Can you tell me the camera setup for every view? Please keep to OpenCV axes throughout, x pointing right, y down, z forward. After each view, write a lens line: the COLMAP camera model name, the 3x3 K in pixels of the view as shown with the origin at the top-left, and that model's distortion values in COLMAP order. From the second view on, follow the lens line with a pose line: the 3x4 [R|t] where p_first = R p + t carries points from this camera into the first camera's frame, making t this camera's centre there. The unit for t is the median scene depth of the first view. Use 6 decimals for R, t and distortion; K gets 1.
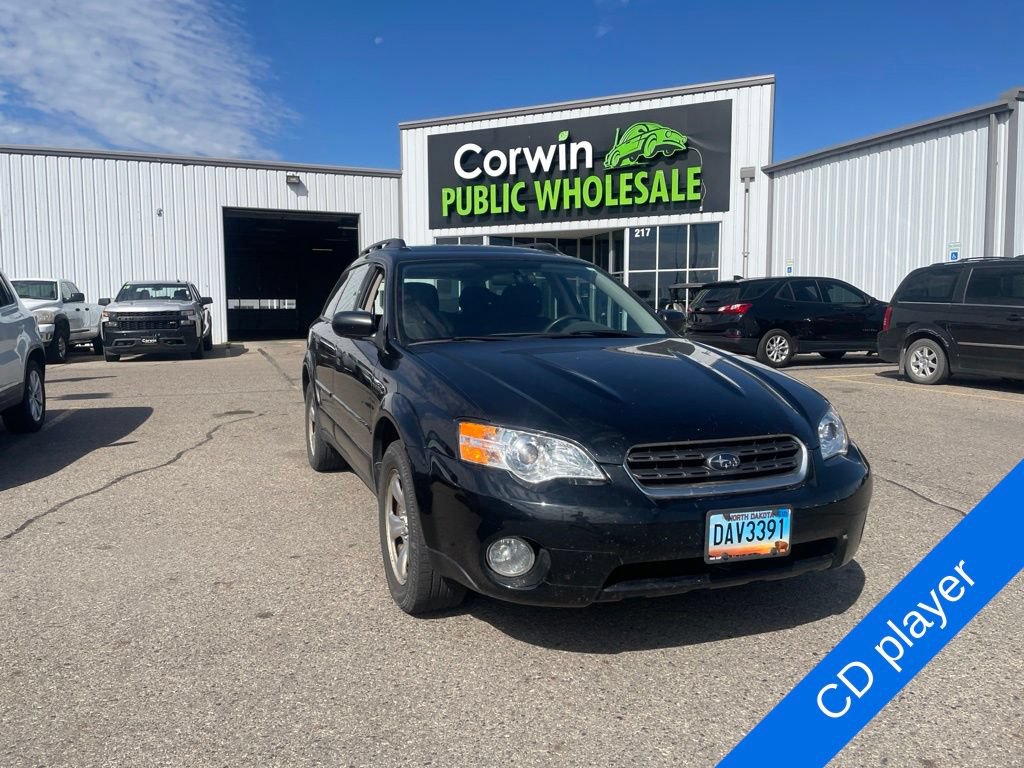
lens RADIAL K [[771.4, 0, 500.1], [0, 771.4, 379.4], [0, 0, 1]] dist [0.090026, -0.111006]
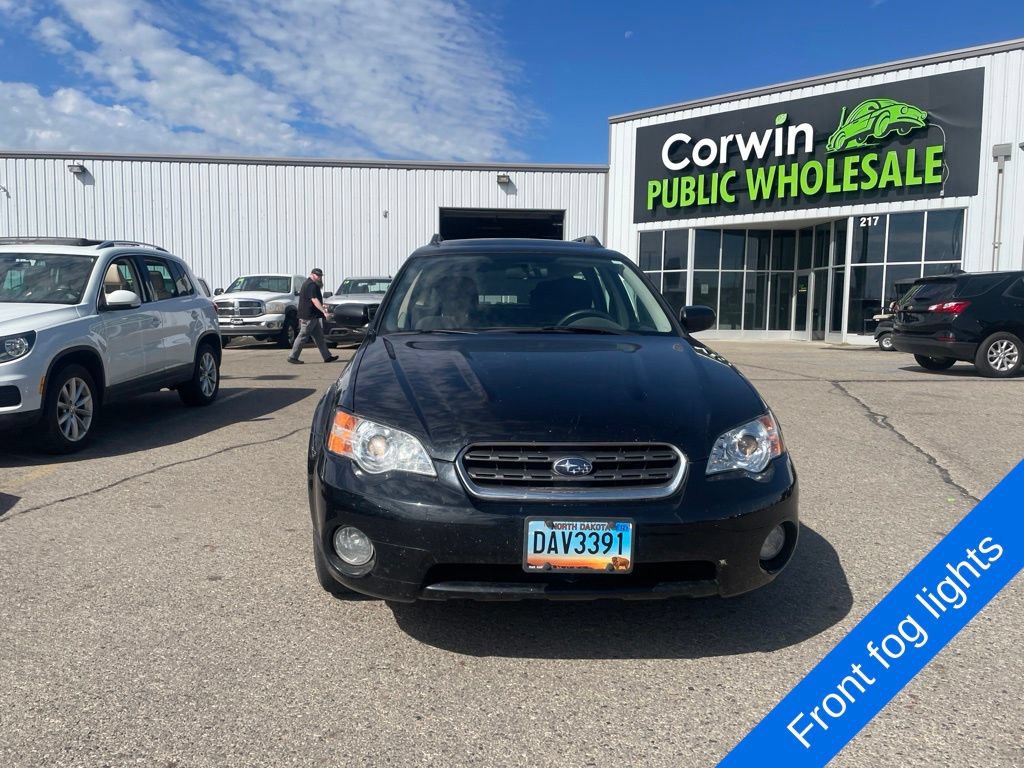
lens RADIAL K [[771.4, 0, 500.1], [0, 771.4, 379.4], [0, 0, 1]] dist [0.090026, -0.111006]
pose [[0.954435, 0.041154, -0.295566, 0.048389], [-0.039417, 0.999153, 0.011836, -0.000731], [0.295803, 0.000354, 0.955249, 0.008454]]
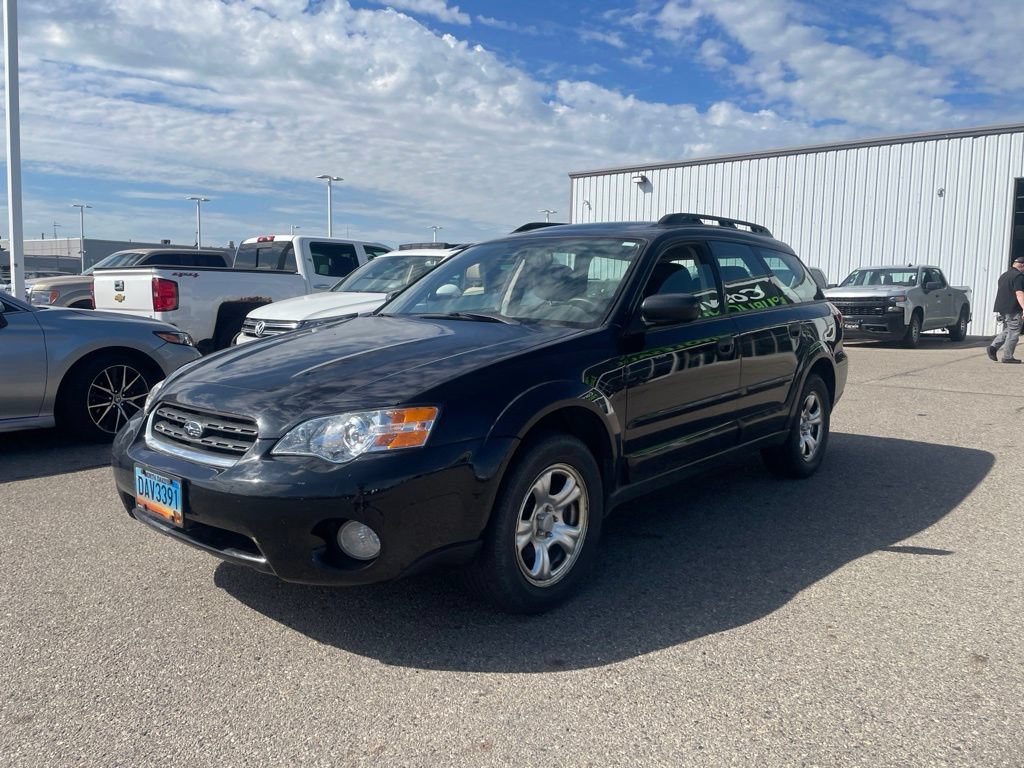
lens RADIAL K [[771.4, 0, 500.1], [0, 771.4, 379.4], [0, 0, 1]] dist [0.090026, -0.111006]
pose [[0.488952, 0.107972, -0.865602, 0.143079], [-0.093788, 0.993065, 0.070893, -0.007838], [0.867254, 0.046520, 0.495688, 0.084543]]
